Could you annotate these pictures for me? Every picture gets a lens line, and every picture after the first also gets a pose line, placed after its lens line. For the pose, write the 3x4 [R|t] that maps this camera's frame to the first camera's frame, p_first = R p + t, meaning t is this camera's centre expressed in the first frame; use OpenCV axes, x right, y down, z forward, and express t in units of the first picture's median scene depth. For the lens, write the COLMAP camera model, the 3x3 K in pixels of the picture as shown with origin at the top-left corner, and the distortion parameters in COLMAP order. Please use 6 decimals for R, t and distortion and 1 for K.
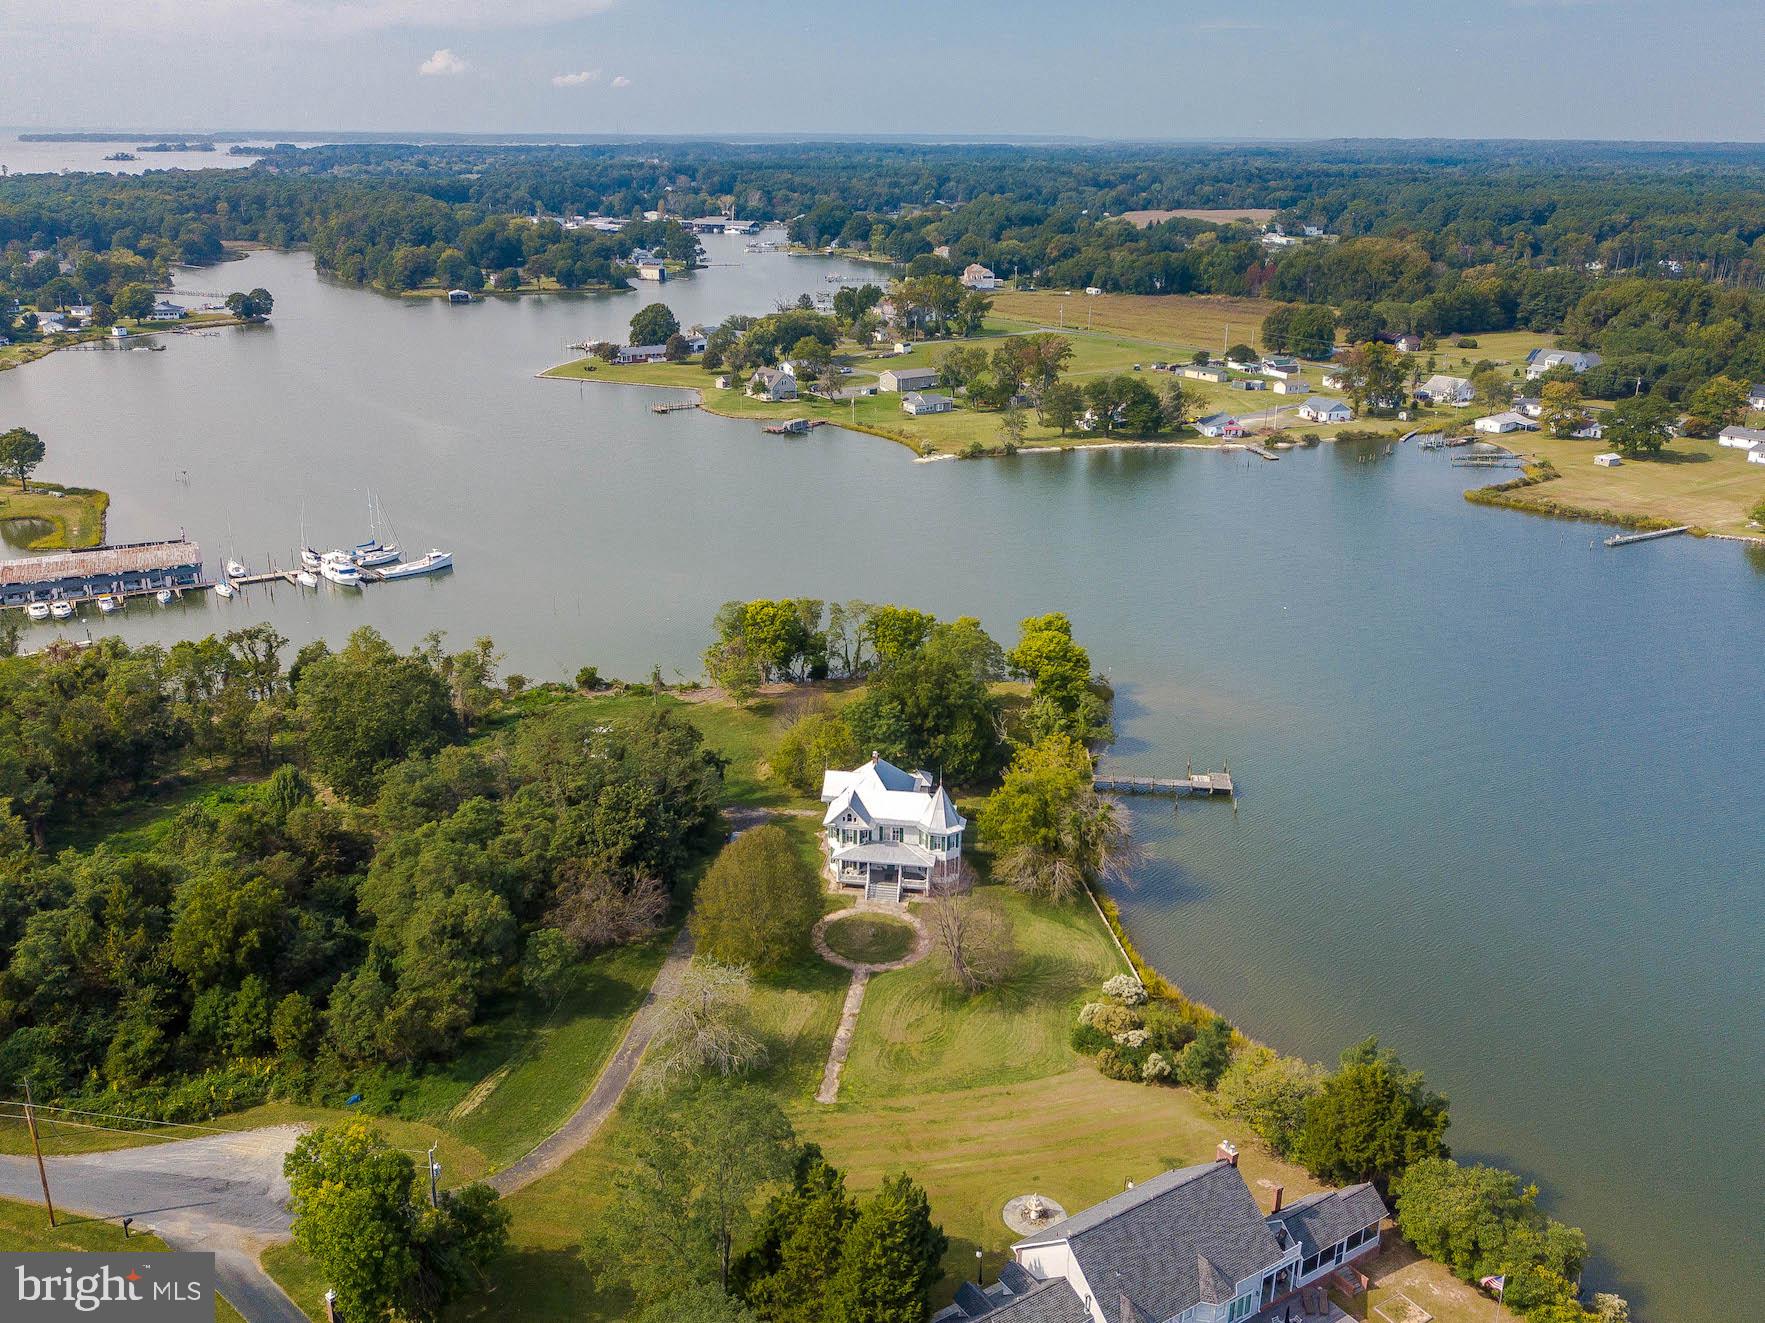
lens RADIAL K [[1547.6, 0, 876.5], [0, 1547.6, 658.1], [0, 0, 1]] dist [0.014546, -0.023062]
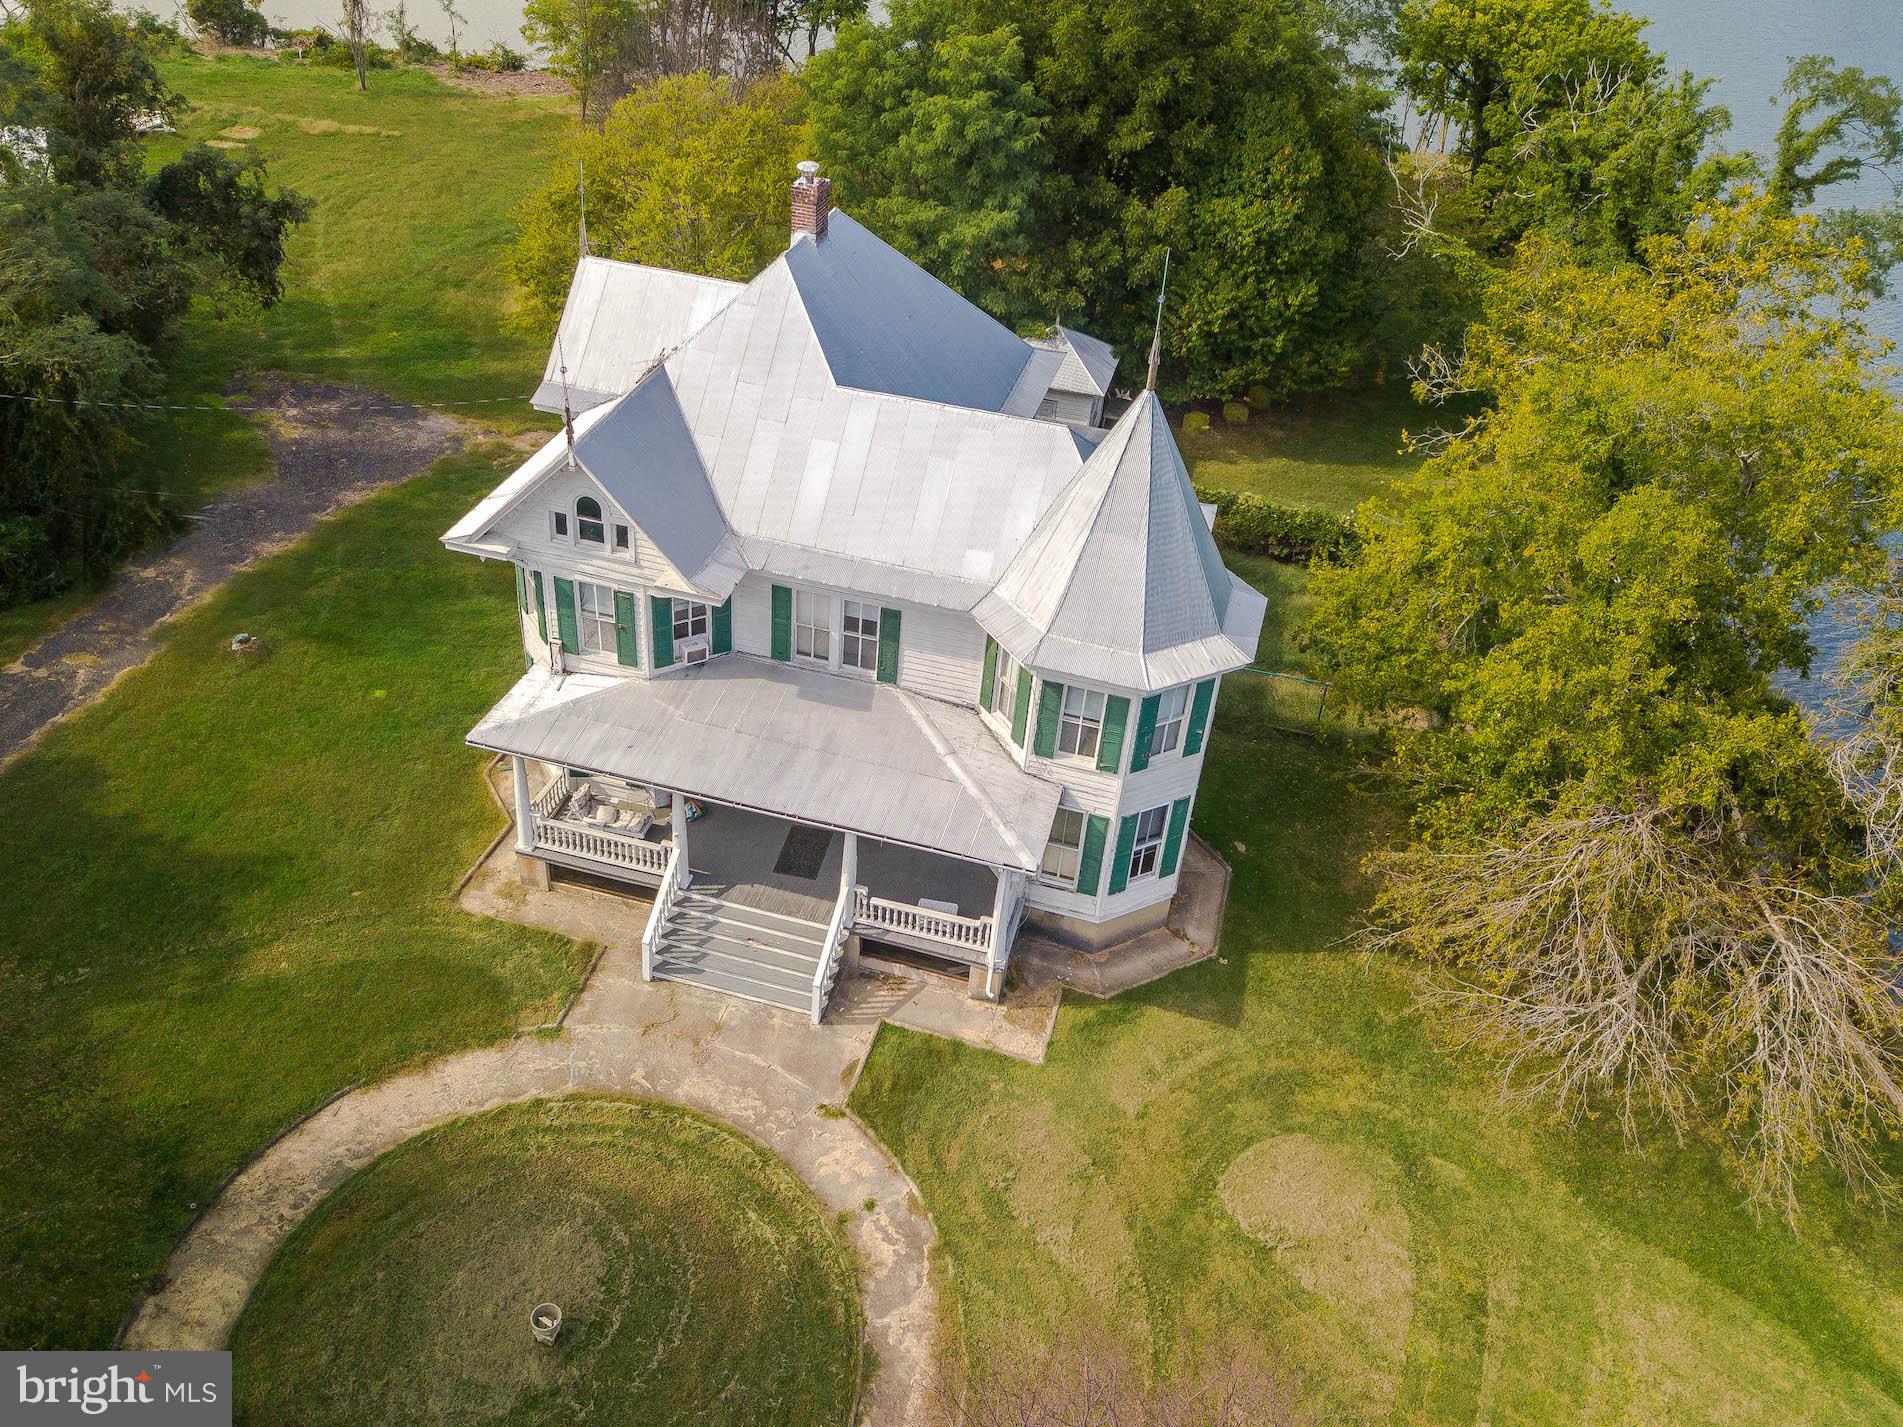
lens RADIAL K [[1530.4, 0, 948.5], [0, 1530.4, 735.8], [0, 0, 1]] dist [0.026882, -0.011087]
pose [[0.991417, 0.114258, -0.063545, 0.015107], [-0.090901, 0.951752, 0.293095, 0.030485], [0.093967, -0.284803, 0.953969, 0.351893]]
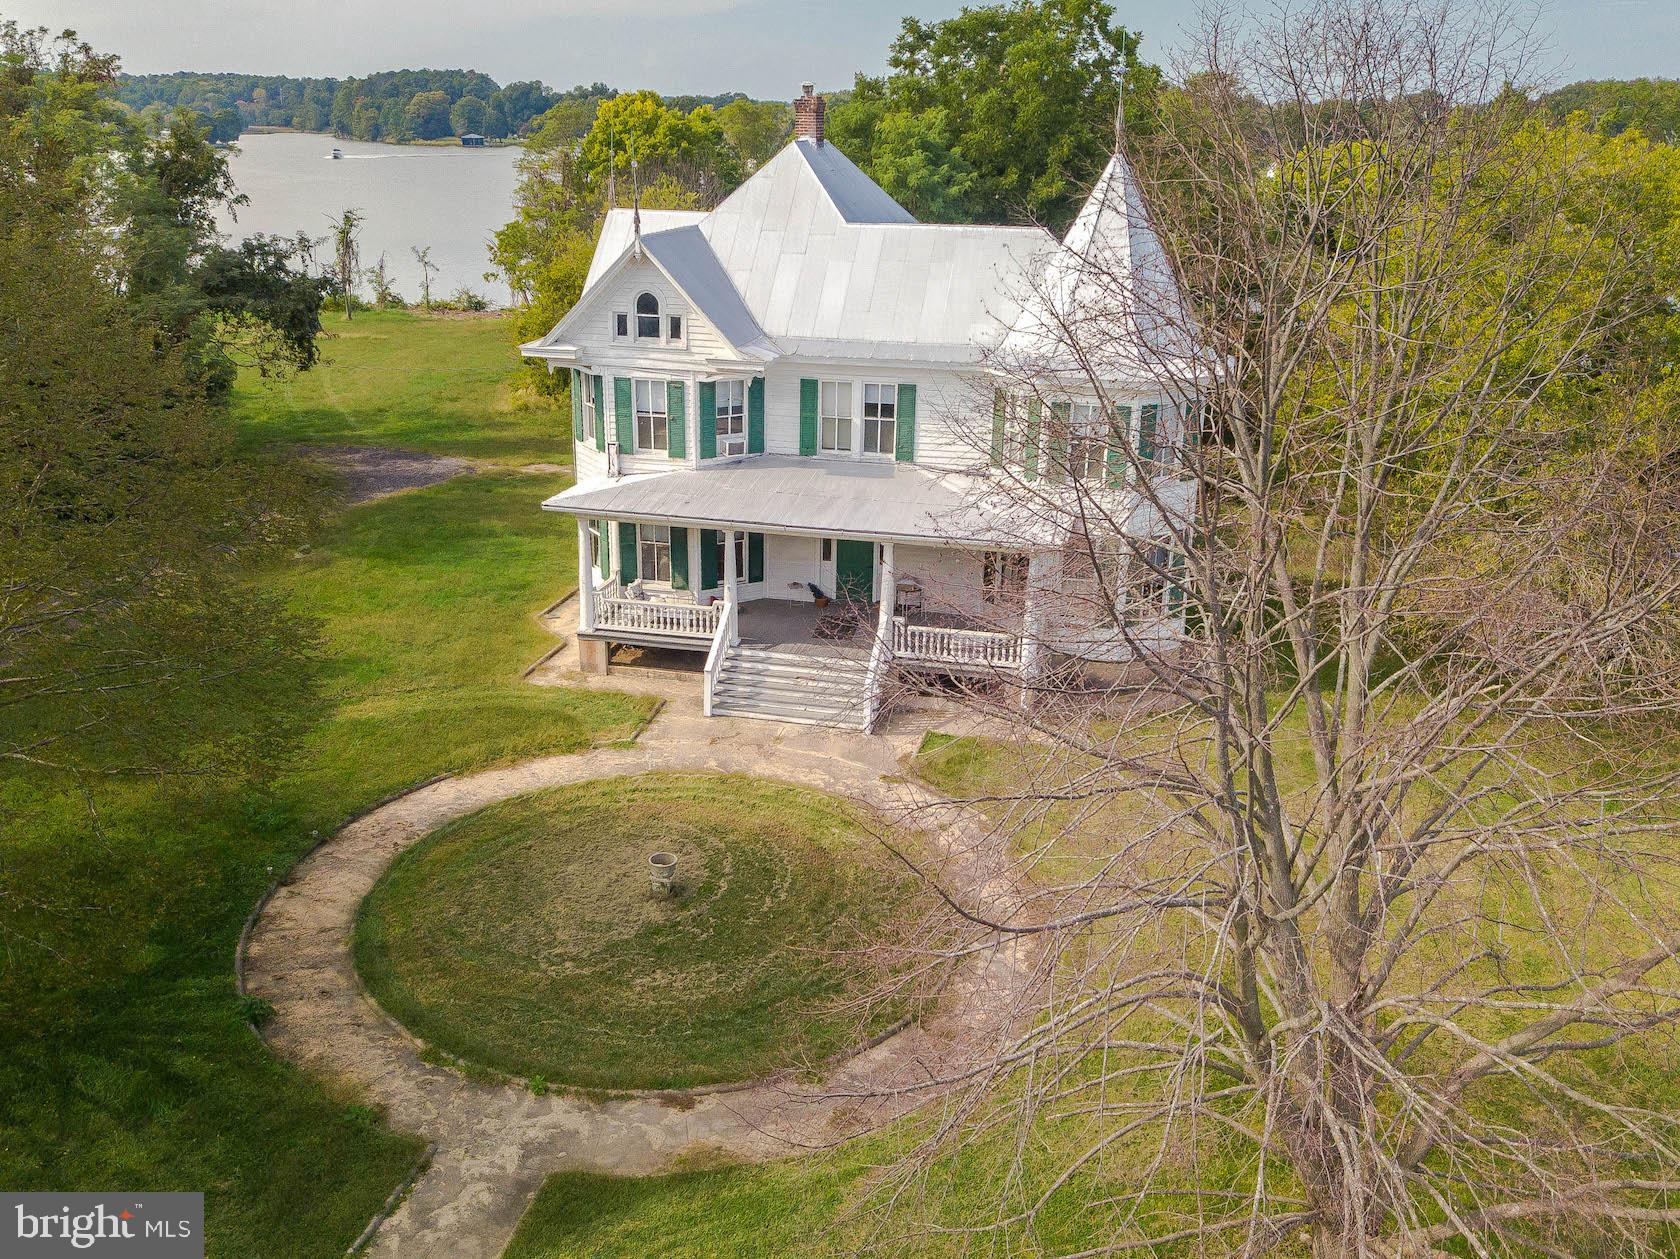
lens RADIAL K [[1539.0, 0, 840.0], [0, 1539.0, 629.5], [0, 0, 1]] dist [0.177279, -0.534276]
pose [[0.995752, 0.023933, -0.088909, 0.011215], [-0.024997, 0.999628, -0.010874, 0.061339], [0.088616, 0.013050, 0.995980, 0.338063]]
